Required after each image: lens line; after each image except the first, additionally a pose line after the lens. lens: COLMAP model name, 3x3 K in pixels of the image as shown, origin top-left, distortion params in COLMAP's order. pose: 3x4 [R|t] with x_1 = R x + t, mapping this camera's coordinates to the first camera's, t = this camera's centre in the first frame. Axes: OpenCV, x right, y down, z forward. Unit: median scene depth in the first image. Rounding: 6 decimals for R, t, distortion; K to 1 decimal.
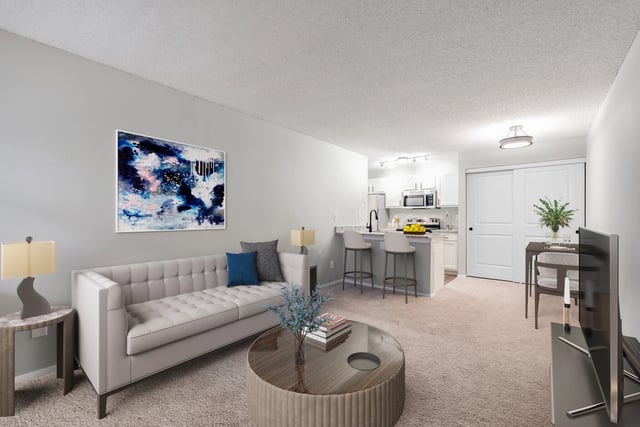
lens RADIAL K [[278.6, 0, 320.0], [0, 278.6, 213.5], [0, 0, 1]] dist [-0.002923, -0.000101]
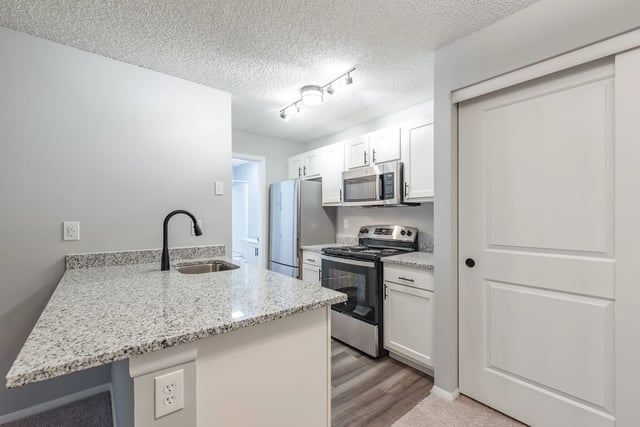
lens RADIAL K [[278.6, 0, 320.0], [0, 278.6, 213.5], [0, 0, 1]] dist [-0.002923, -0.000101]
pose [[0.980468, -0.005332, -0.196606, 0.525724], [0.006144, 0.999975, 0.003521, -0.010772], [0.196582, -0.004660, 0.980476, 0.765683]]
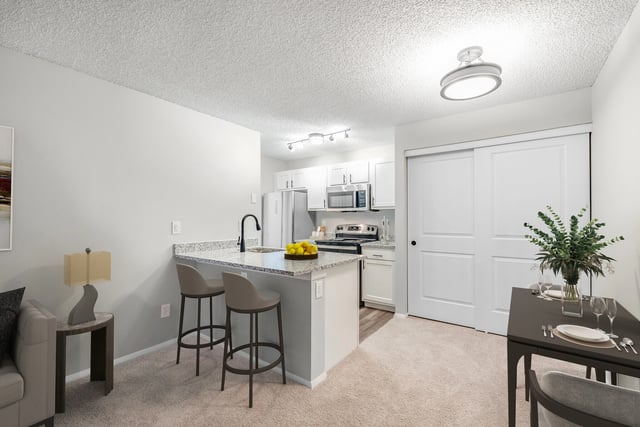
lens RADIAL K [[278.6, 0, 320.0], [0, 278.6, 213.5], [0, 0, 1]] dist [-0.002923, -0.000101]
pose [[0.998310, -0.003235, 0.058024, 0.354676], [0.003534, 0.999981, -0.005060, -0.013071], [-0.058007, 0.005256, 0.998302, 0.451110]]
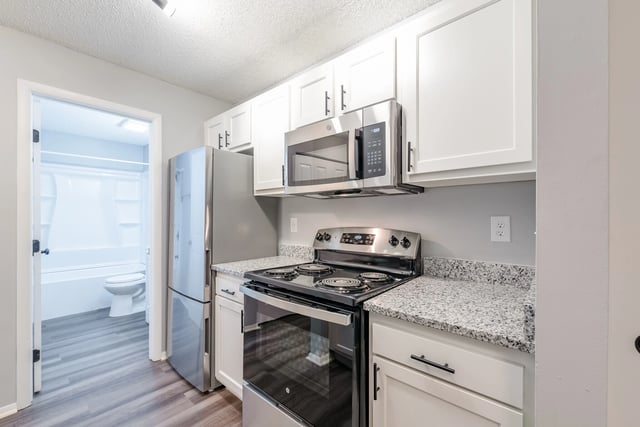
lens RADIAL K [[278.6, 0, 320.0], [0, 278.6, 213.5], [0, 0, 1]] dist [-0.002923, -0.000101]
pose [[0.999419, -0.002472, -0.033985, 0.504320], [0.002574, 0.999992, 0.002952, 0.000488], [0.033977, -0.003037, 0.999418, 1.083646]]
